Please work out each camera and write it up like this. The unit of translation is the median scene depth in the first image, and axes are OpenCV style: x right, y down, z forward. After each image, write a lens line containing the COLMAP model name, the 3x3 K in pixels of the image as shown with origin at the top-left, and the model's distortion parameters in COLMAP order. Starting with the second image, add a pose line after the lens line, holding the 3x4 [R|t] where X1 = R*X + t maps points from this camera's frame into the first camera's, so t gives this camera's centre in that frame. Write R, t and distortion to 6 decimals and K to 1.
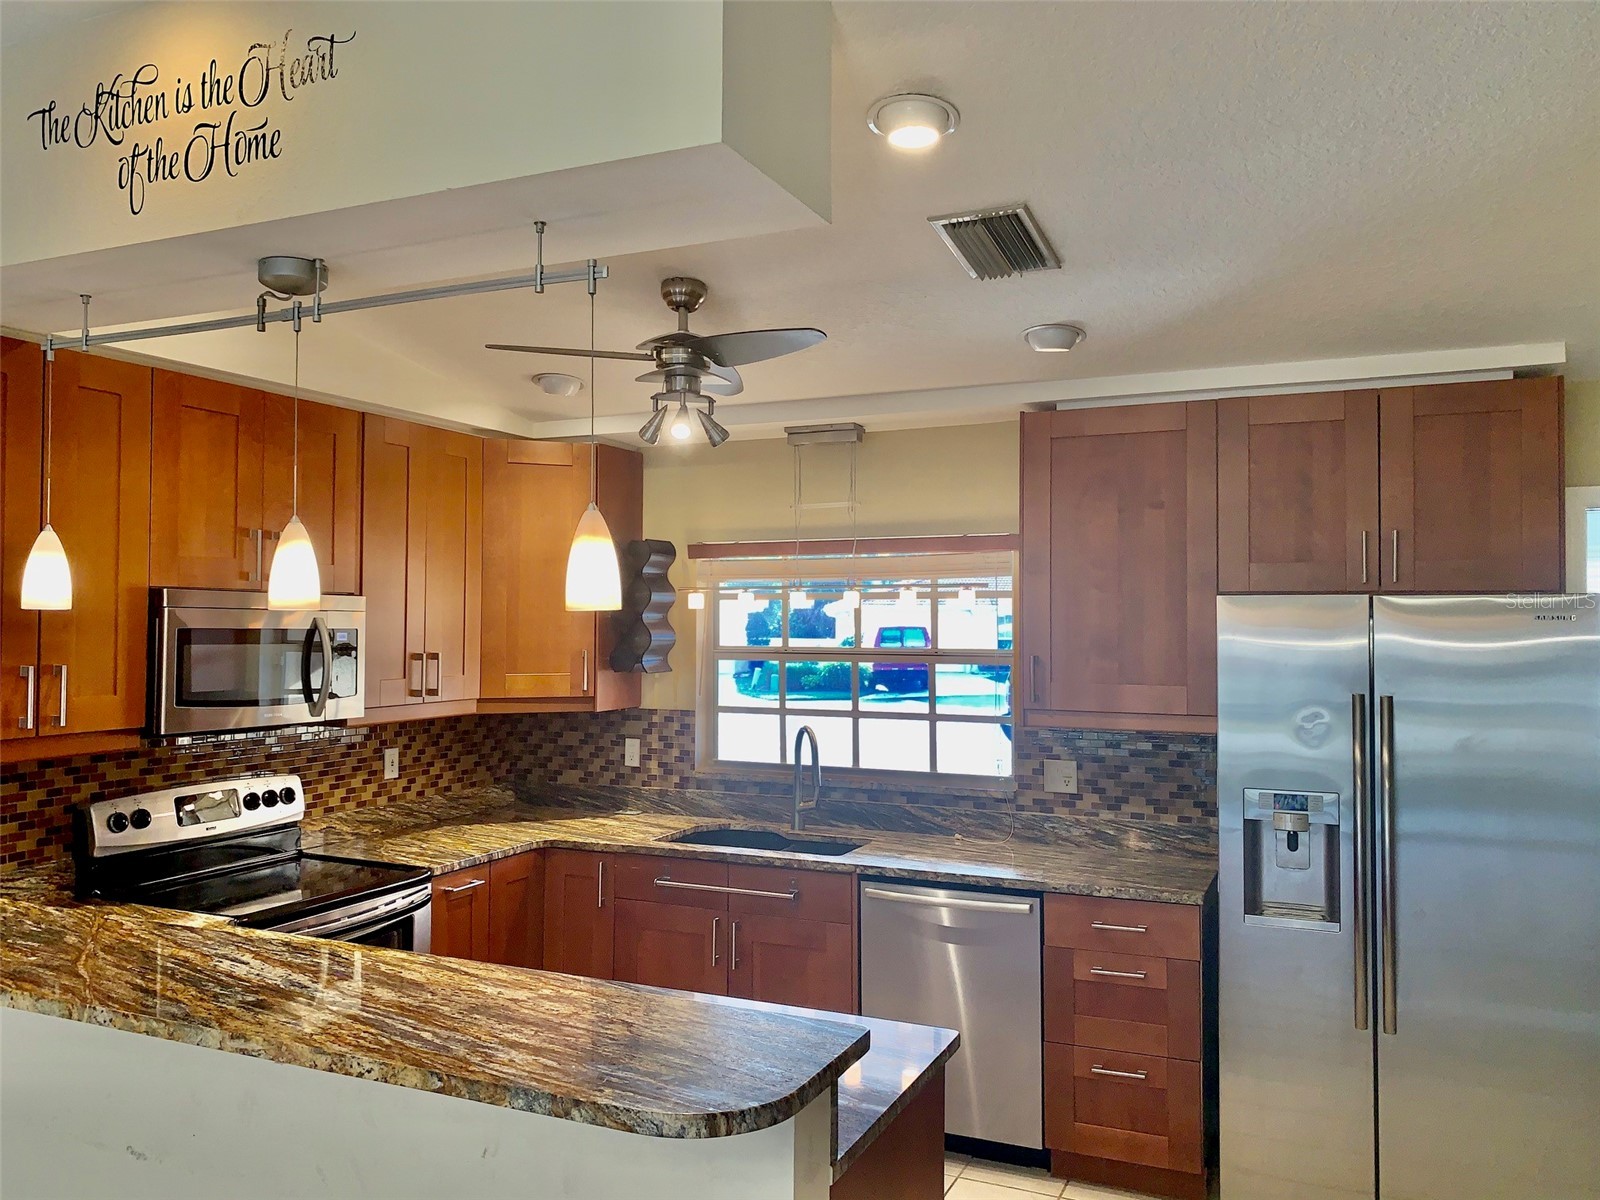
lens RADIAL K [[1222.6, 0, 799.1], [0, 1222.6, 592.4], [0, 0, 1]] dist [0.031381, -0.048648]
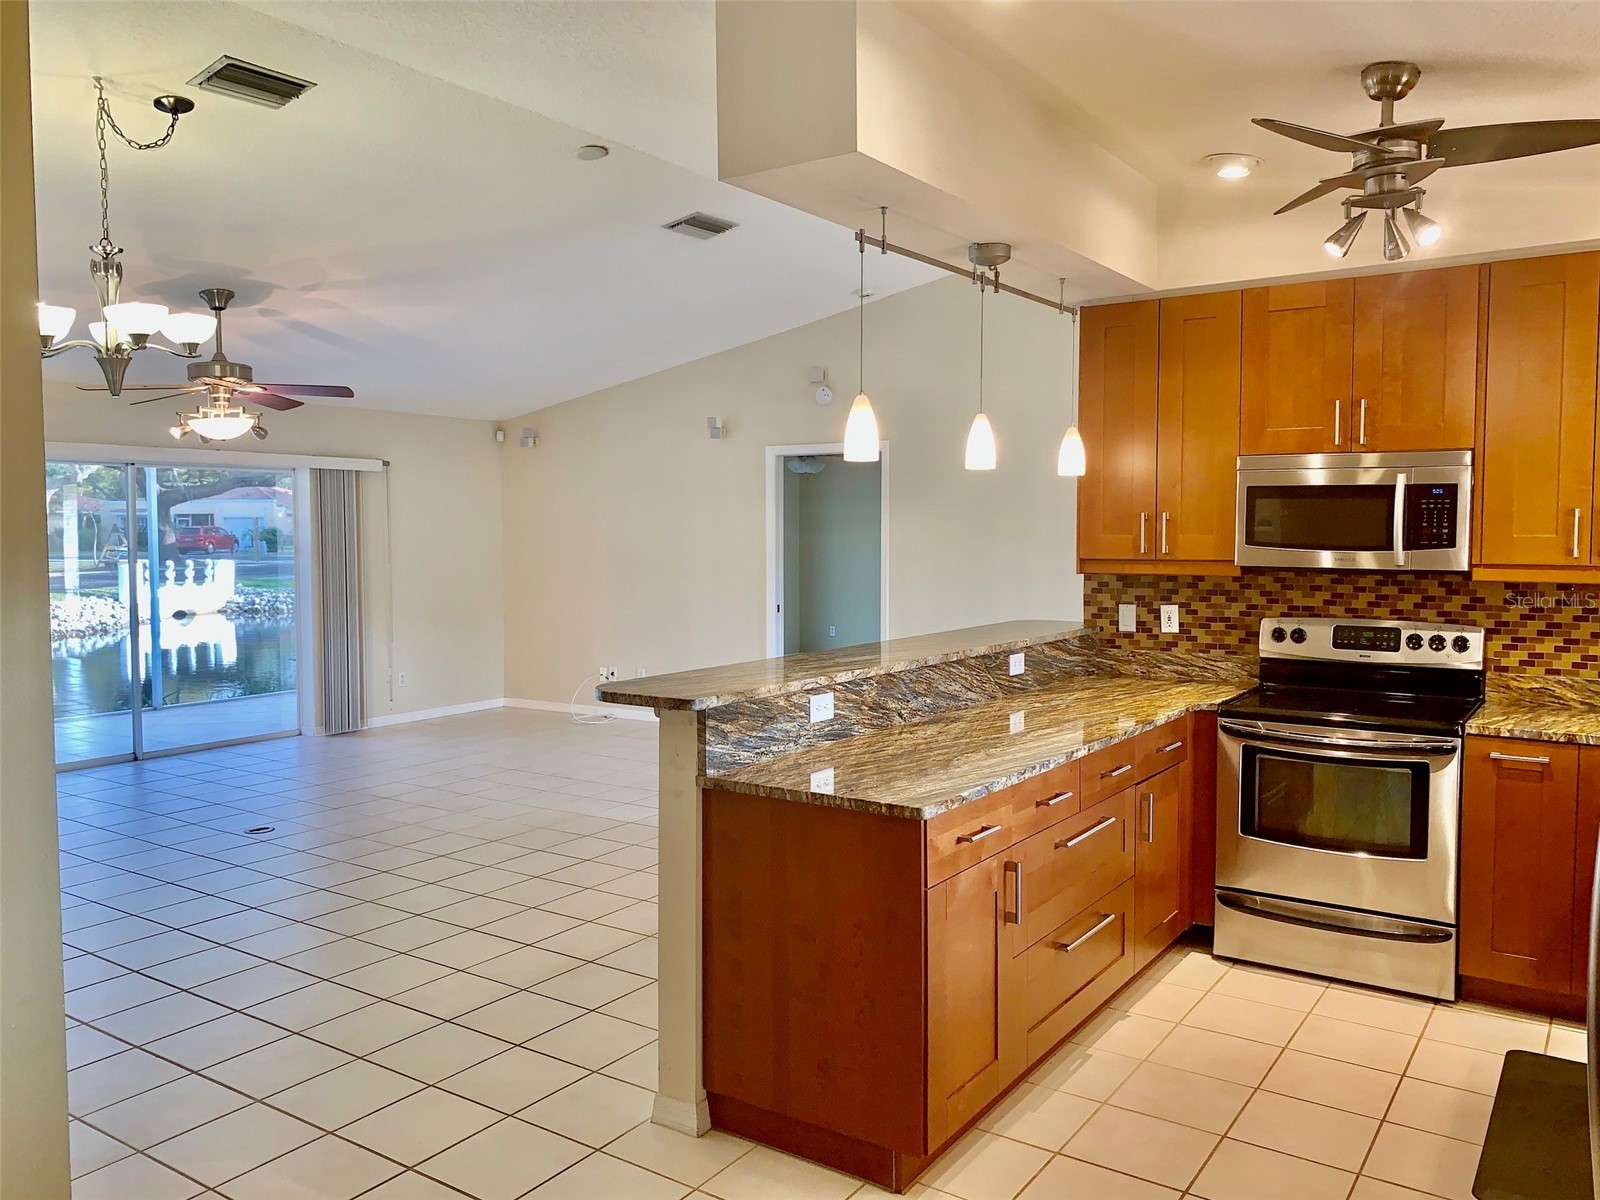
lens RADIAL K [[1222.6, 0, 788.4], [0, 1222.6, 596.3], [0, 0, 1]] dist [0.031381, -0.048648]
pose [[-0.166412, 0.059820, -0.984240, 0.657682], [0.026419, 0.998070, 0.056194, 0.044602], [0.985702, -0.016651, -0.167671, 0.547742]]
